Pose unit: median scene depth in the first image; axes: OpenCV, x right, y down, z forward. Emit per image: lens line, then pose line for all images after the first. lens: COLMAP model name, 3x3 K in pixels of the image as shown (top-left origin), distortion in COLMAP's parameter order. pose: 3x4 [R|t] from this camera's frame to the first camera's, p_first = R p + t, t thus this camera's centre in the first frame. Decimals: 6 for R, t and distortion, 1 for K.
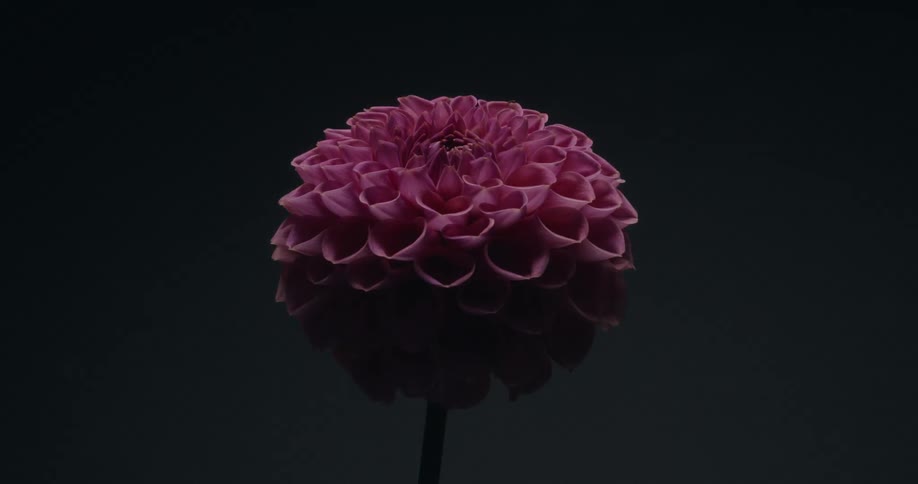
lens RADIAL K [[1584.5, 0, 459.0], [0, 1584.5, 242.0], [0, 0, 1]] dist [0.295800, 0.024692]
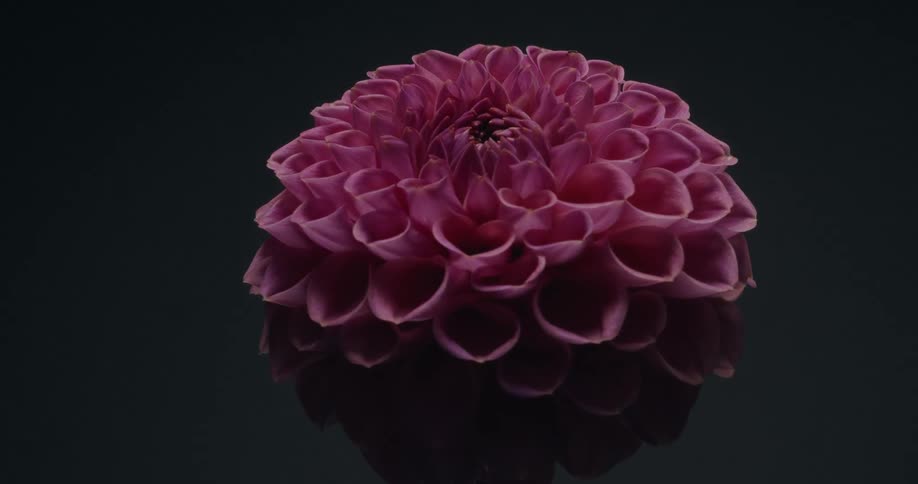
lens RADIAL K [[1584.5, 0, 459.0], [0, 1584.5, 242.0], [0, 0, 1]] dist [0.295800, 0.024692]
pose [[0.995593, -0.041798, -0.083954, 0.042109], [0.054302, 0.986784, 0.152669, -0.125545], [0.076463, -0.156555, 0.984705, 0.302336]]
